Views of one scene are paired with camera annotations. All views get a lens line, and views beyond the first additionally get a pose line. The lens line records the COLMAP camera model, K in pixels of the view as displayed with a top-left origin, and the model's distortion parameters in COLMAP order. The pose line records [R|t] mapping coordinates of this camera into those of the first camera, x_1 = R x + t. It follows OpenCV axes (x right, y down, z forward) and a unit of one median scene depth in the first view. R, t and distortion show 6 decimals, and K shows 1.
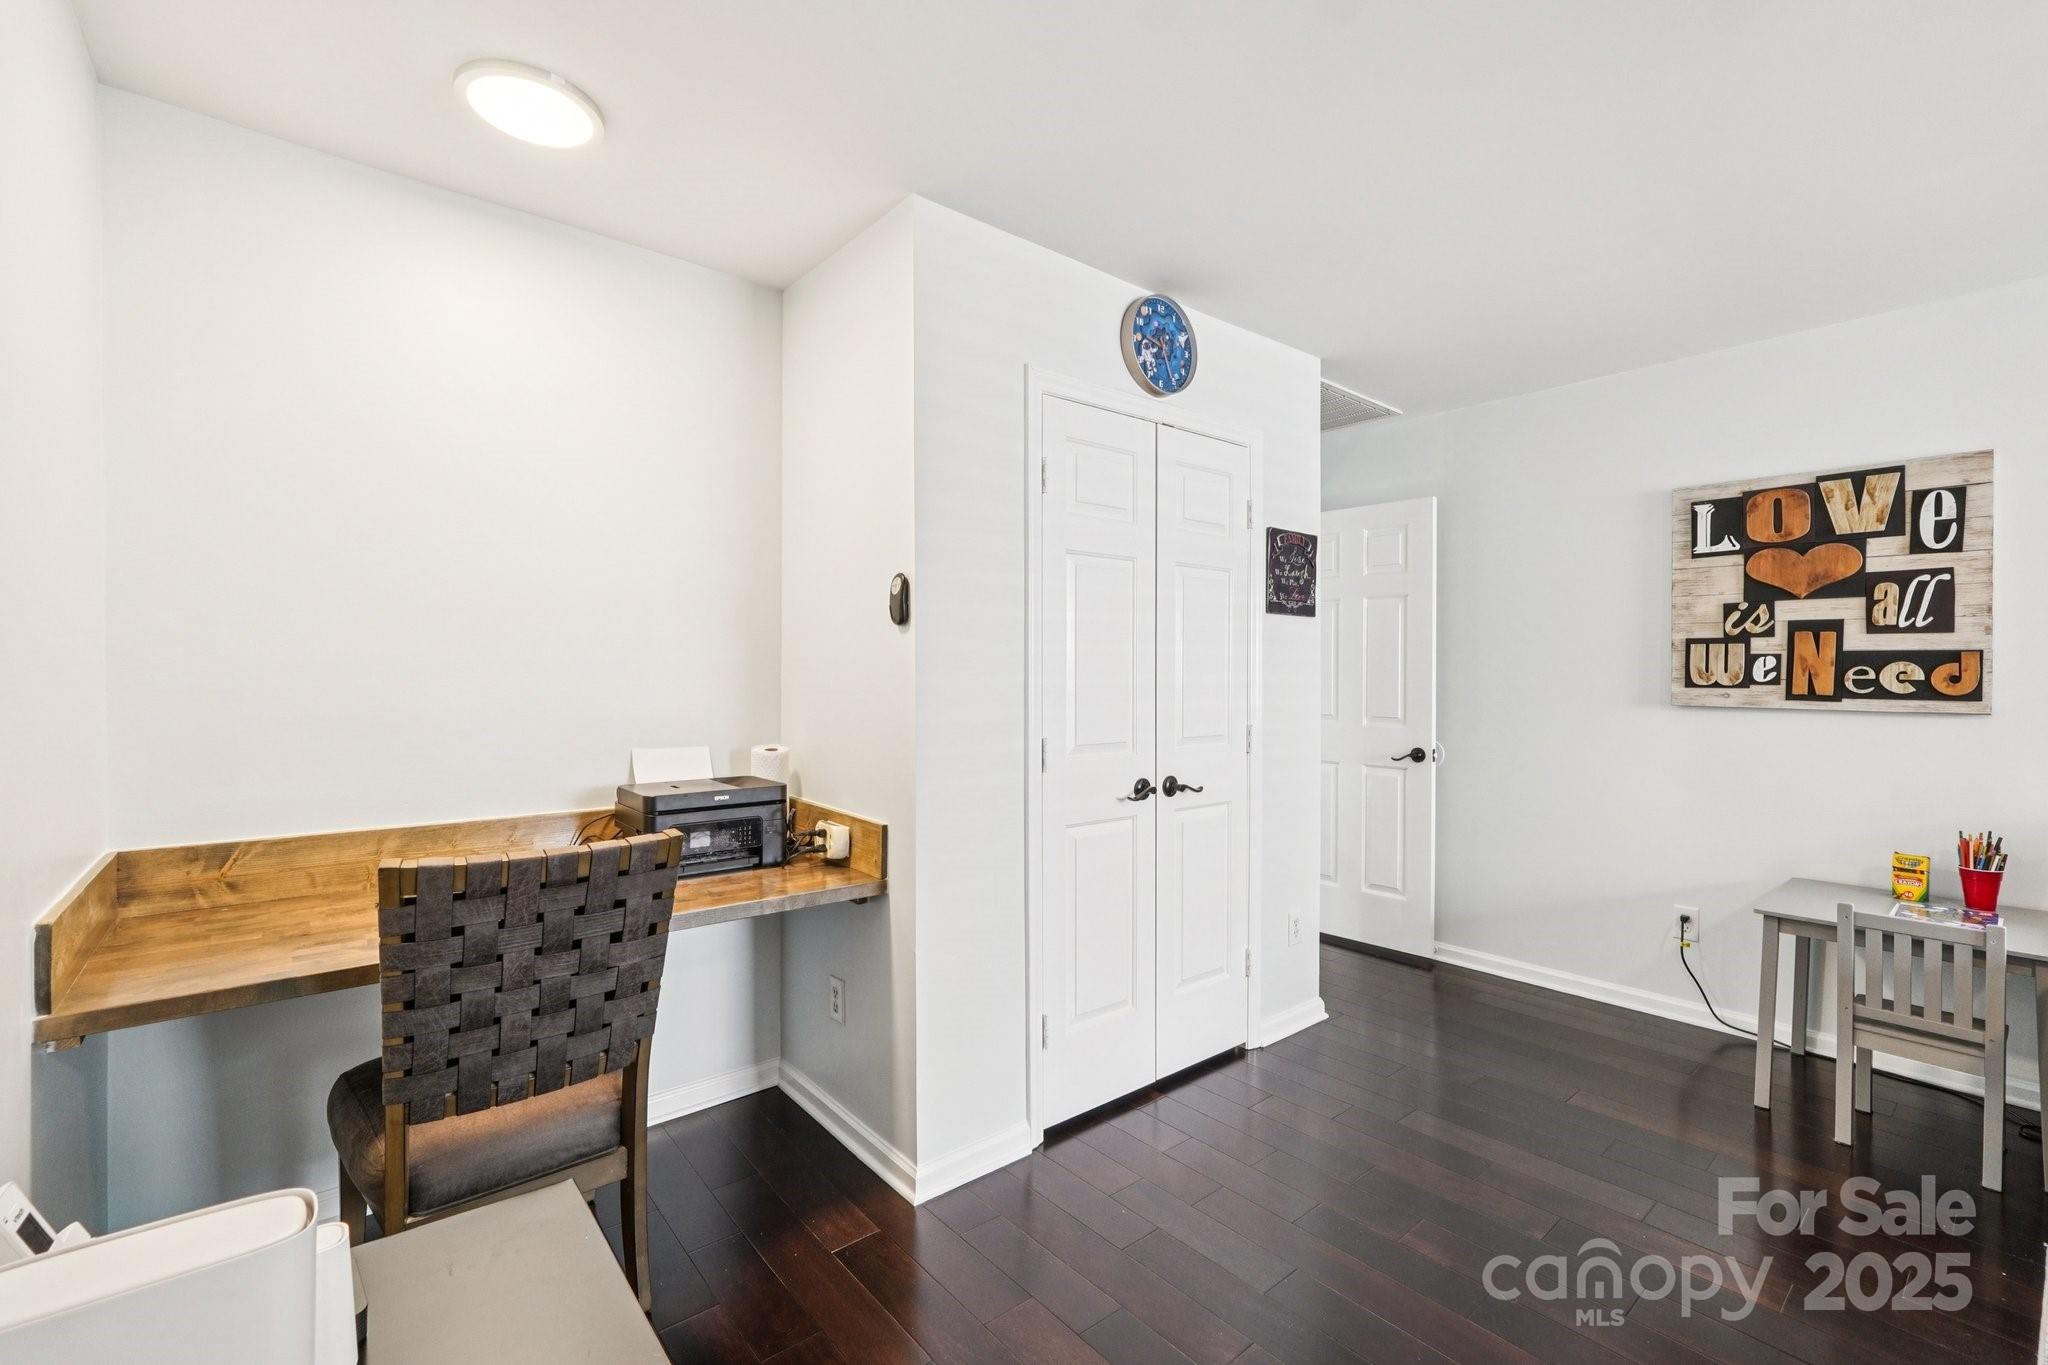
lens RADIAL K [[874.4, 0, 1031.5], [0, 874.4, 680.0], [0, 0, 1]] dist [-0.001815, 0.002563]
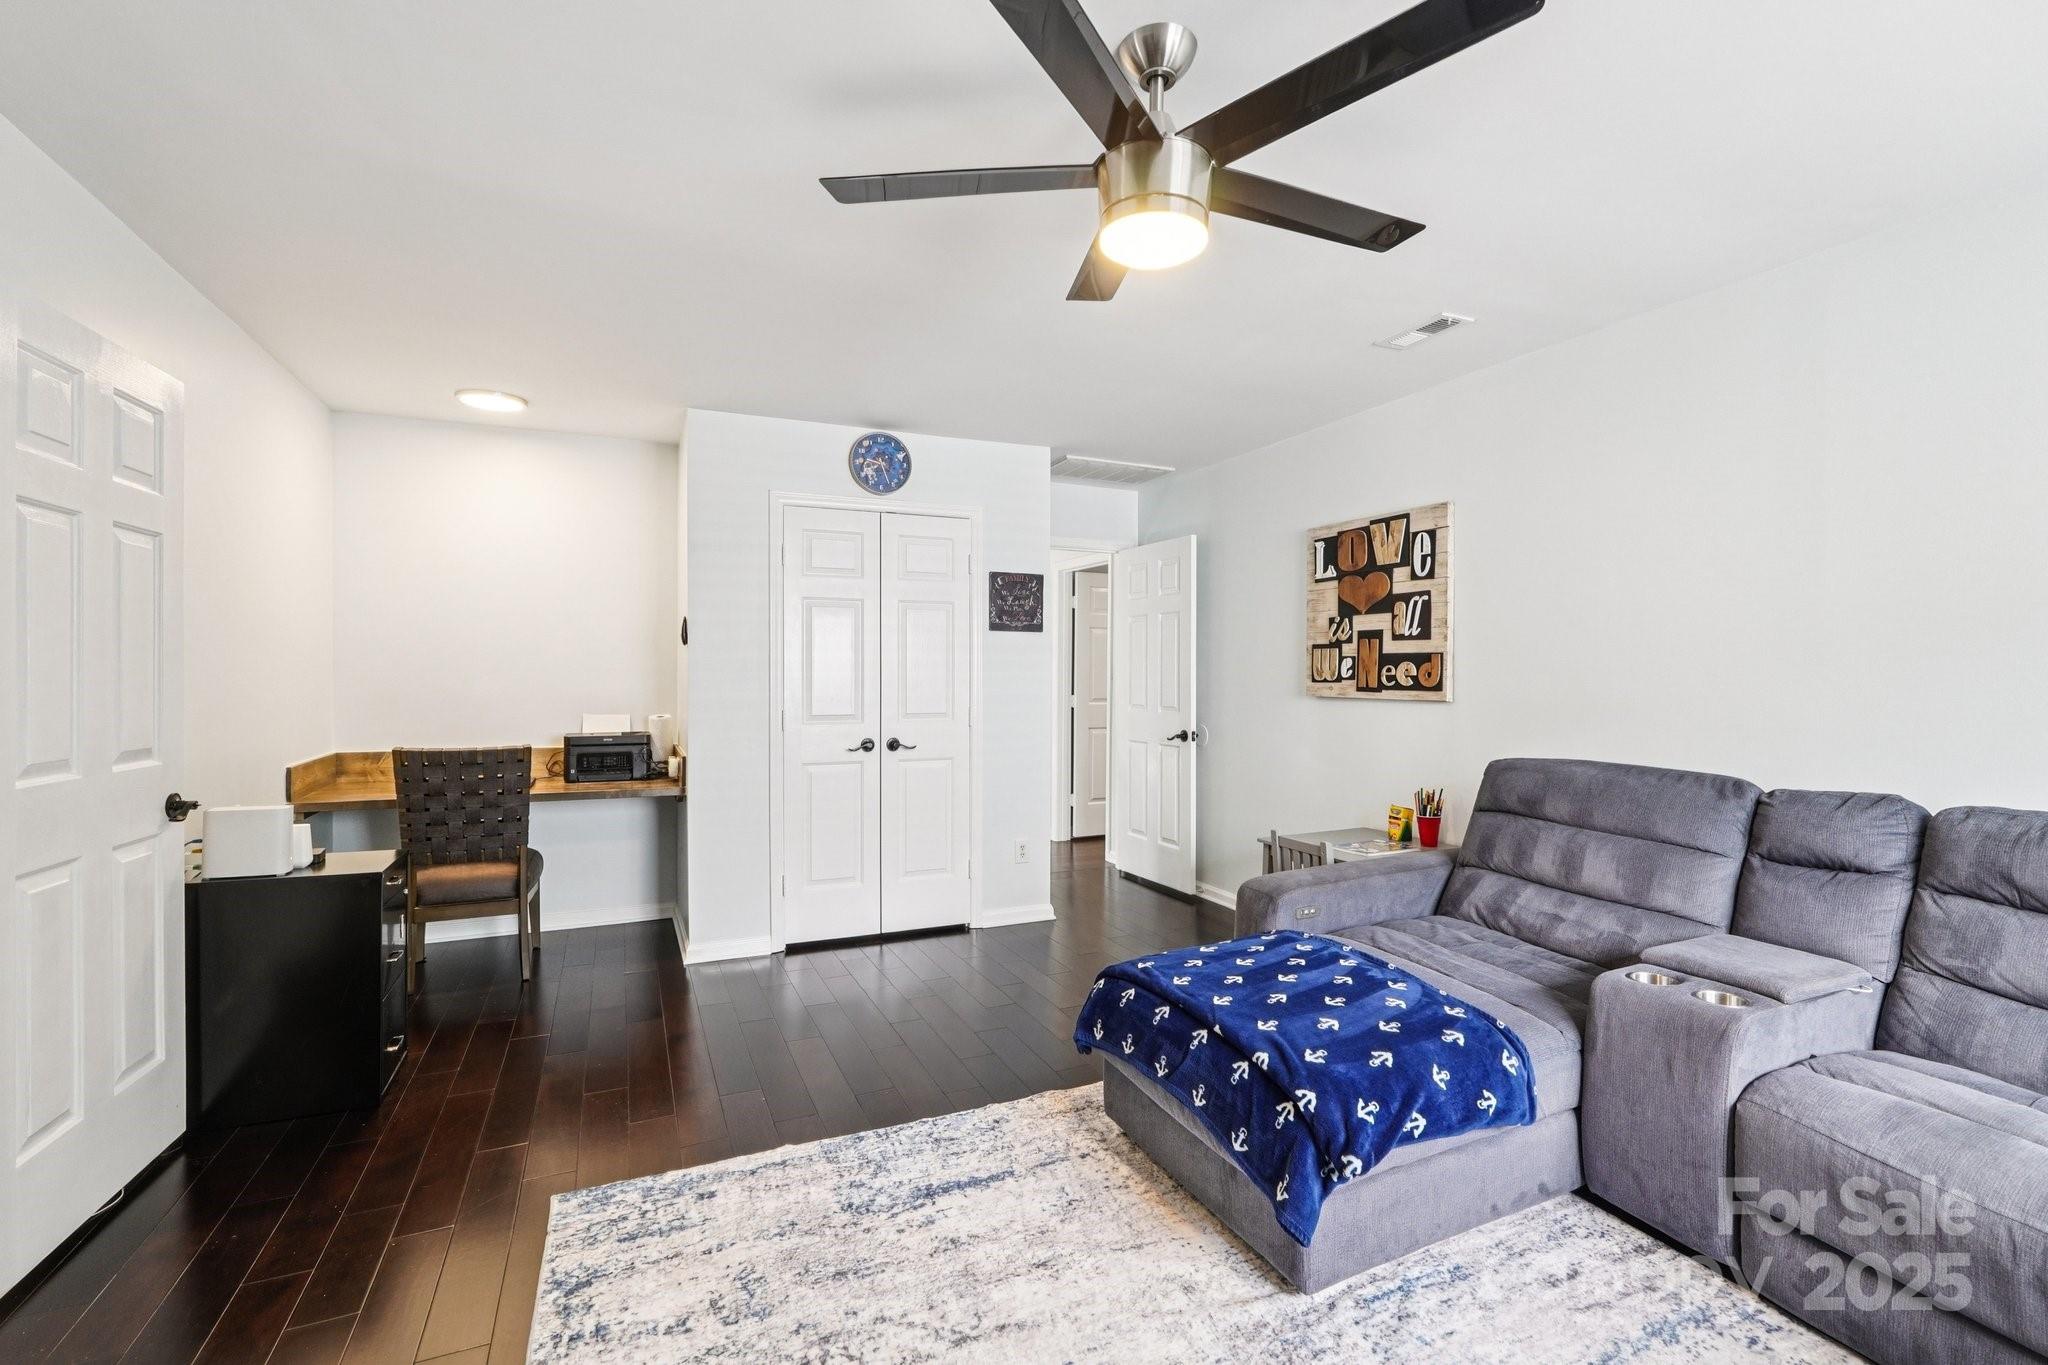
lens RADIAL K [[874.4, 0, 1011.3], [0, 874.4, 678.9], [0, 0, 1]] dist [-0.001815, 0.002563]
pose [[0.961827, -0.000332, -0.273657, 0.770602], [-0.001051, 0.999987, -0.004906, 0.012014], [0.273655, 0.005006, 0.961815, -0.426374]]
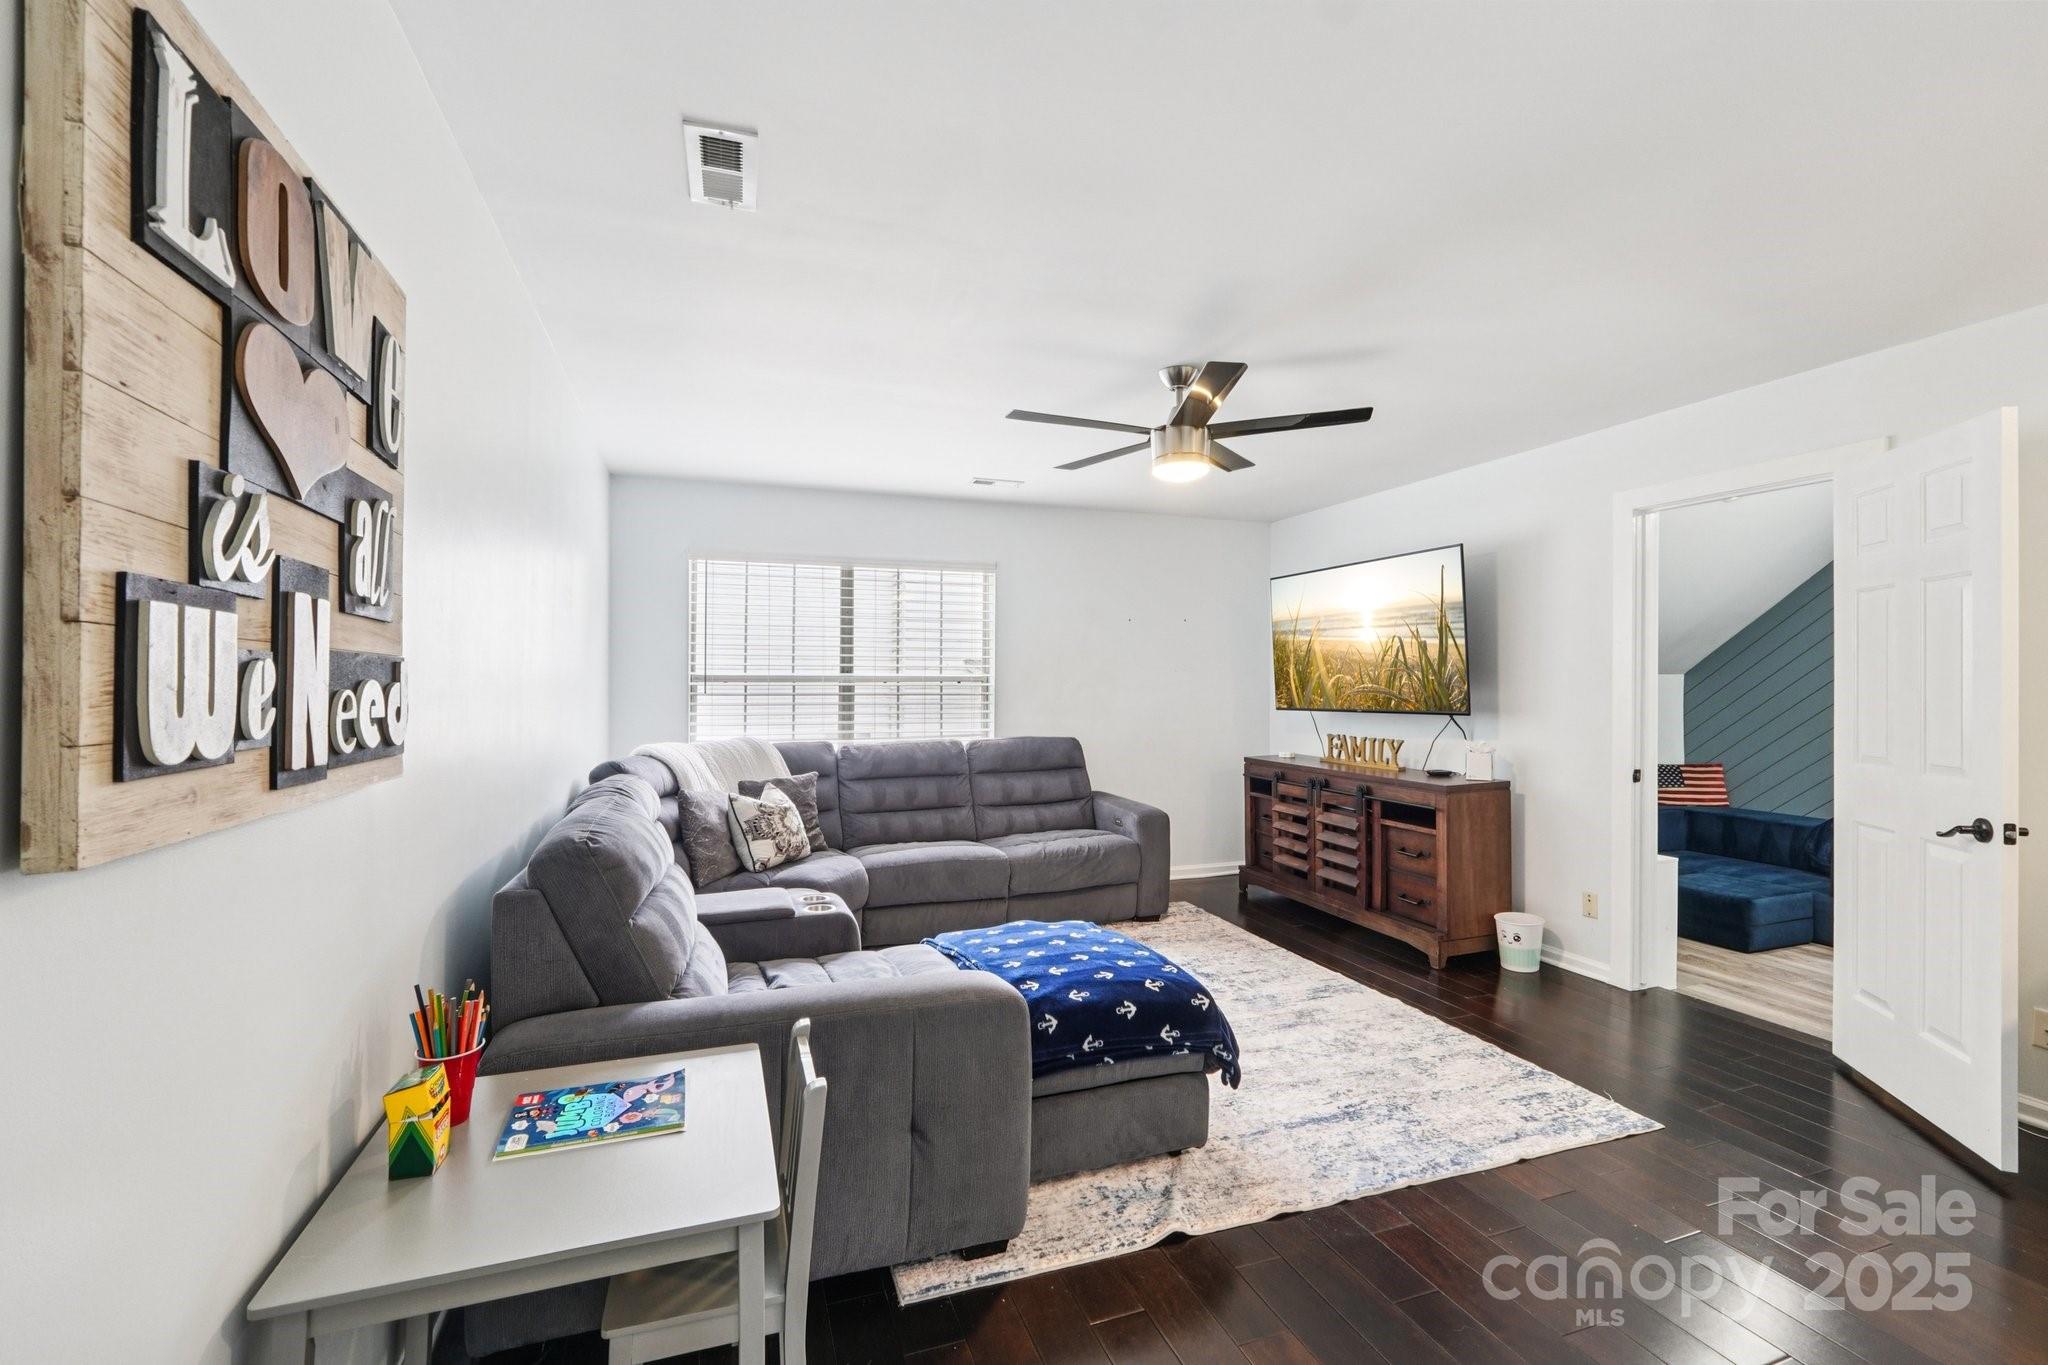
lens RADIAL K [[874.4, 0, 1023.4], [0, 874.4, 682.1], [0, 0, 1]] dist [-0.001815, 0.002563]
pose [[-0.941409, -0.007849, 0.337176, 0.506366], [-0.002805, 0.999877, 0.015444, -0.025104], [-0.337255, 0.013594, -0.941315, 1.304943]]
